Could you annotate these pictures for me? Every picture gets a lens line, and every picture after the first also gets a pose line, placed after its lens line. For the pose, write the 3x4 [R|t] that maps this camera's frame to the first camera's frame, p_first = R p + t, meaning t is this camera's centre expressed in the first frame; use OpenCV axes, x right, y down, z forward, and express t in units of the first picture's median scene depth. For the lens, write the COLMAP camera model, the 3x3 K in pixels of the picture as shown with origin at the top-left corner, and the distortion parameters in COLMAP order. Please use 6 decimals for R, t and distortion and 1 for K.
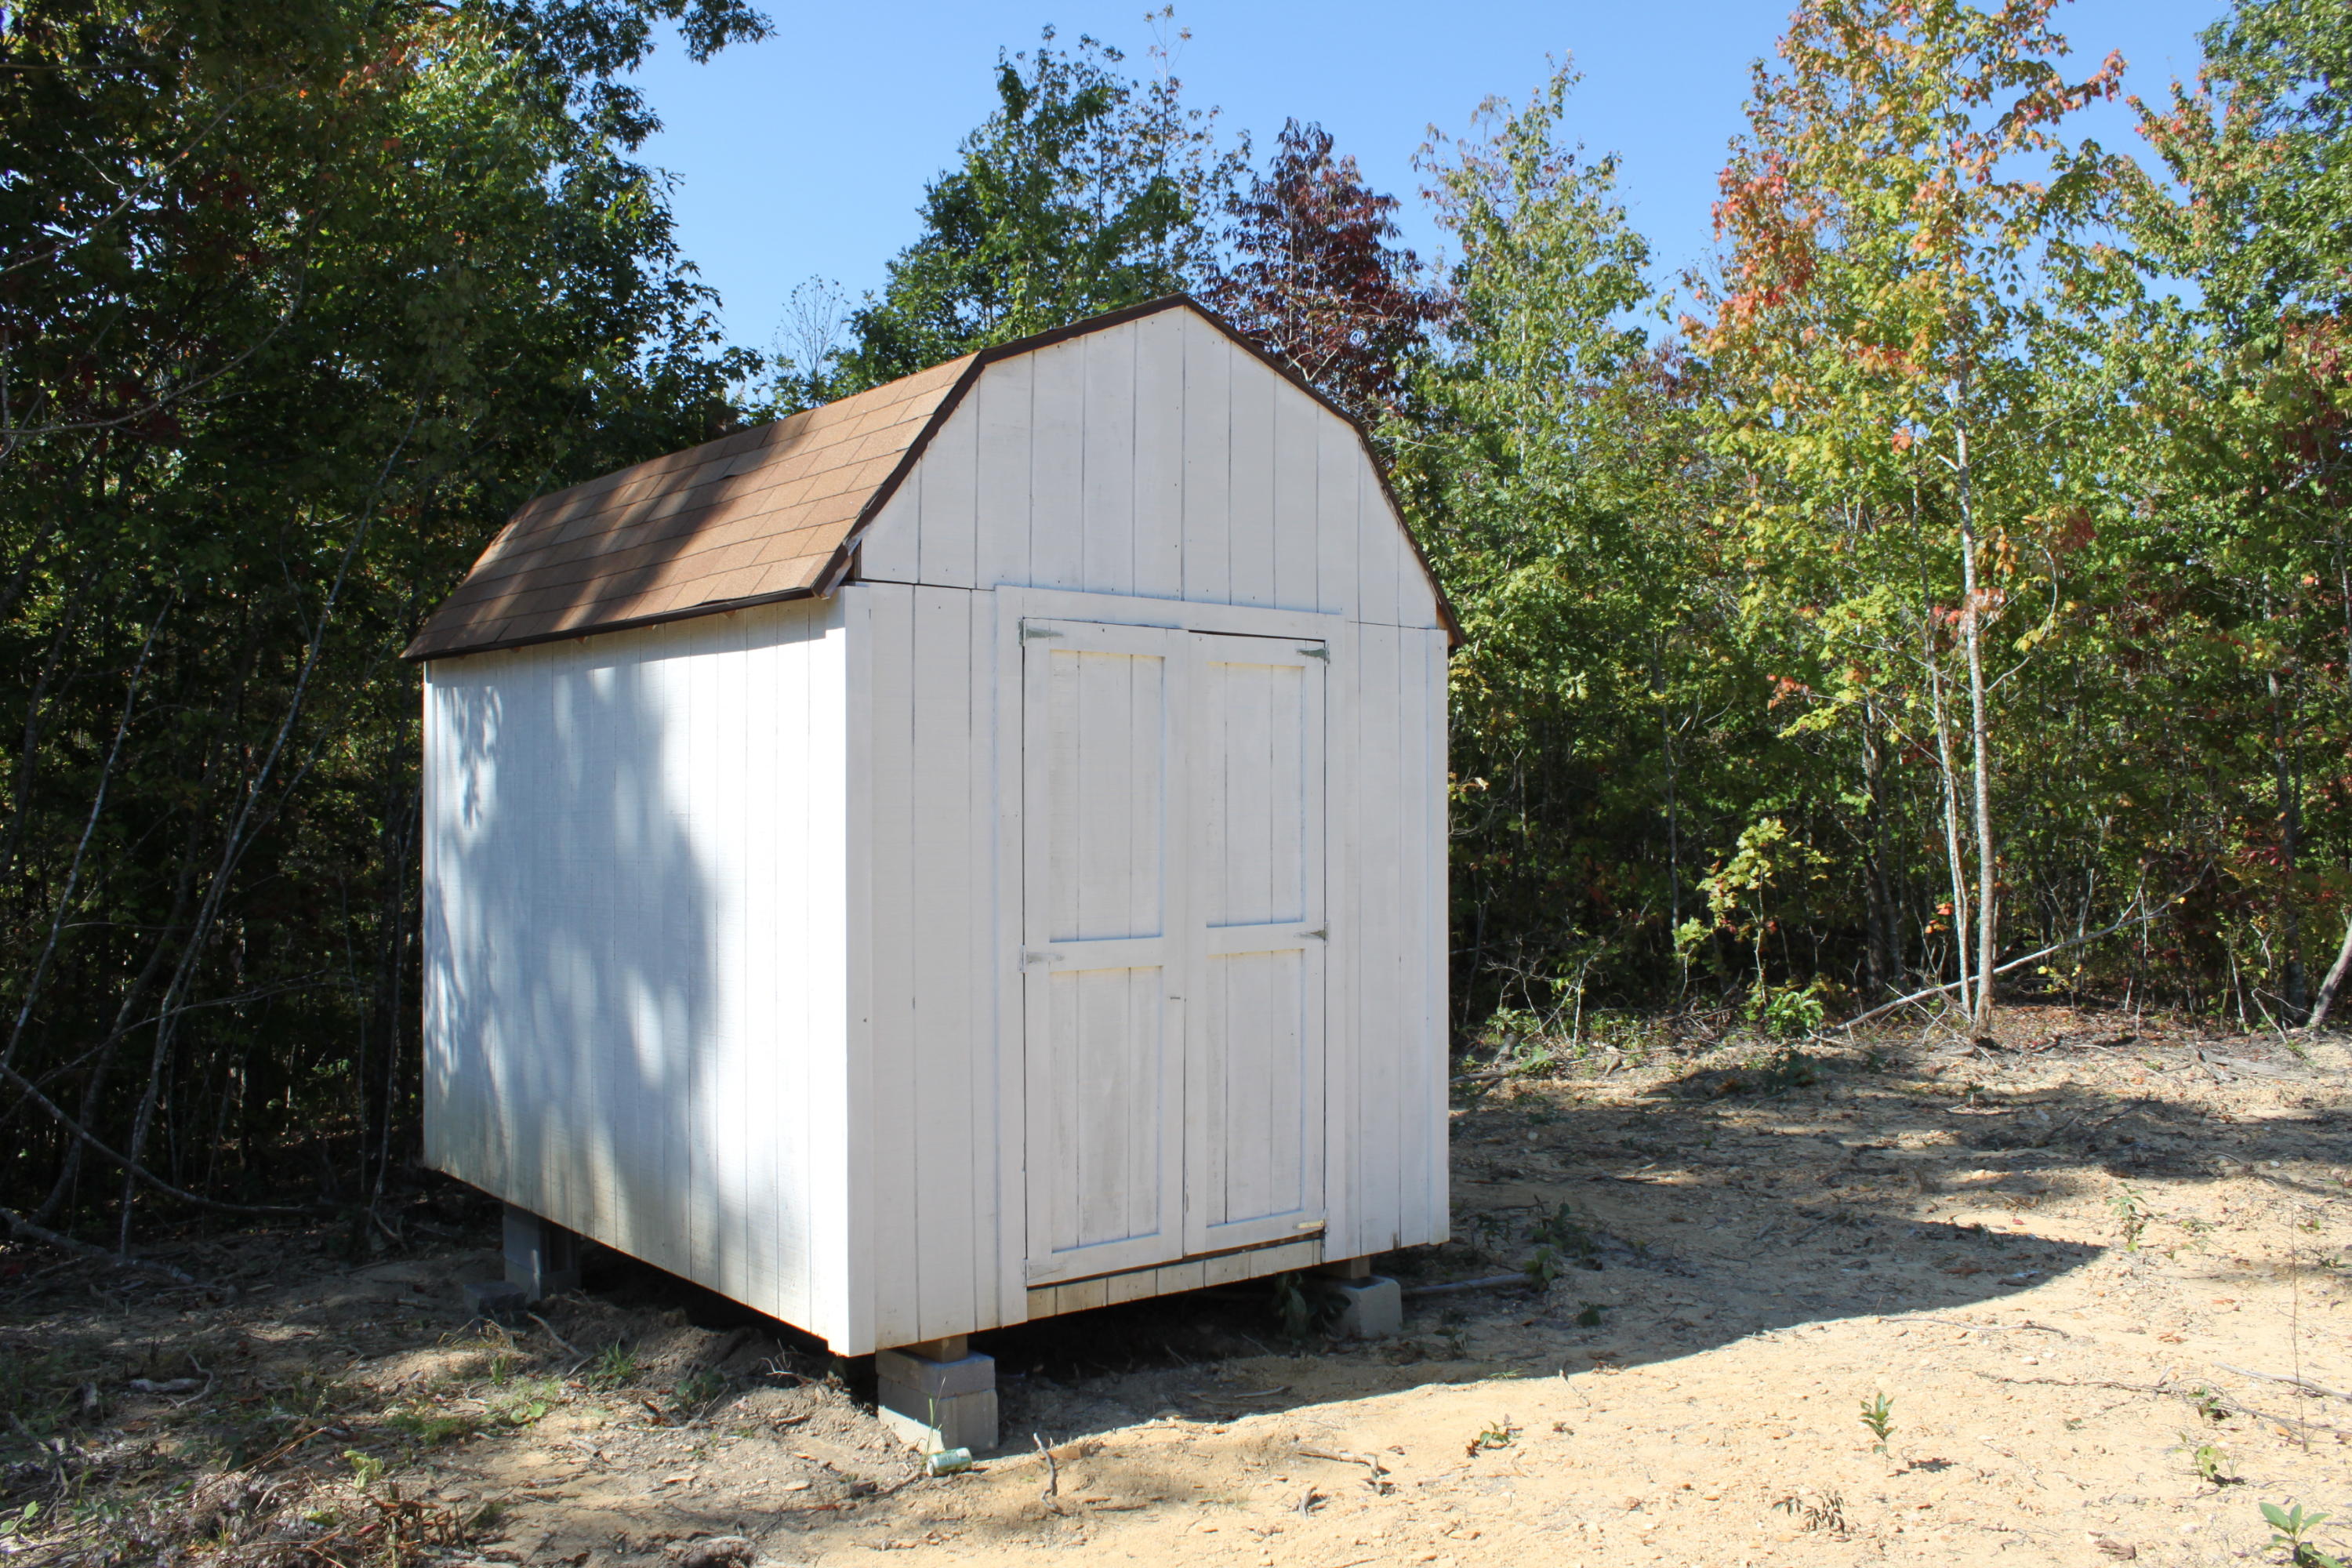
lens RADIAL K [[1973.1, 0, 1178.7], [0, 1973.1, 788.4], [0, 0, 1]] dist [-0.011520, -0.001306]
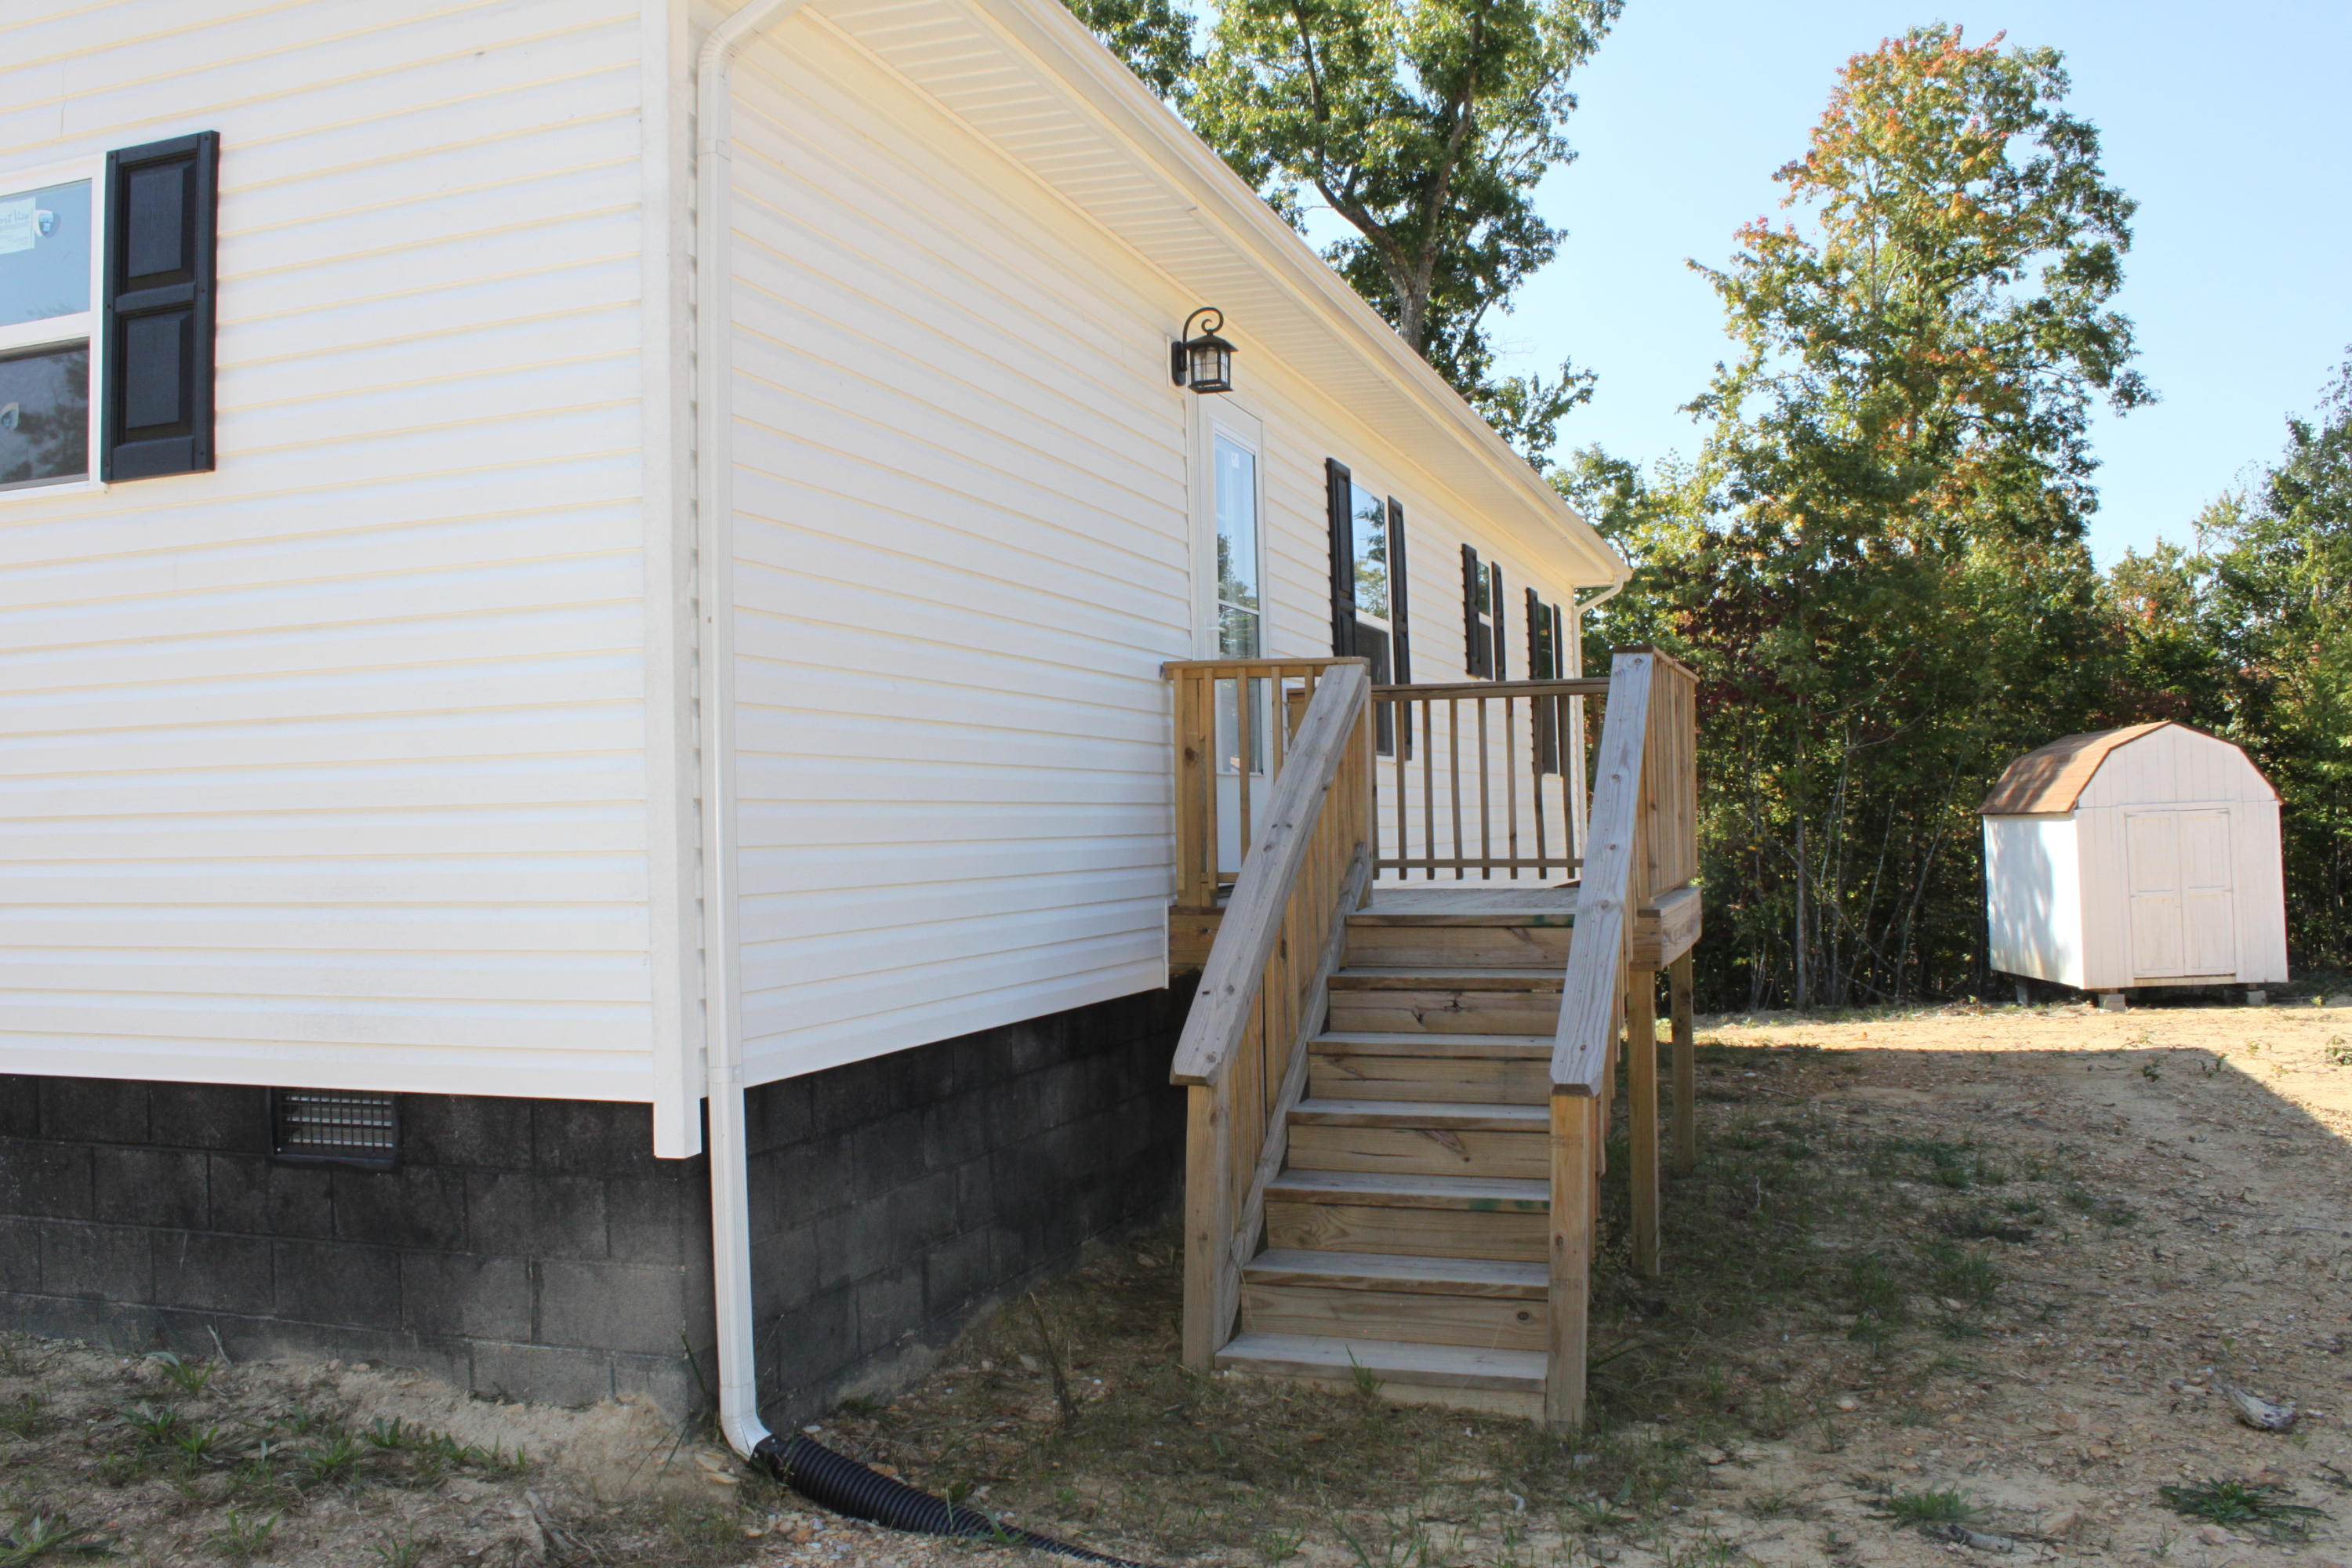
lens RADIAL K [[1973.1, 0, 1178.8], [0, 1973.1, 780.3], [0, 0, 1]] dist [-0.011520, -0.001306]
pose [[0.719123, -0.049284, -0.693133, 1.189622], [0.045273, 0.998685, -0.024039, -0.129652], [0.693406, -0.014093, 0.720409, -2.917130]]
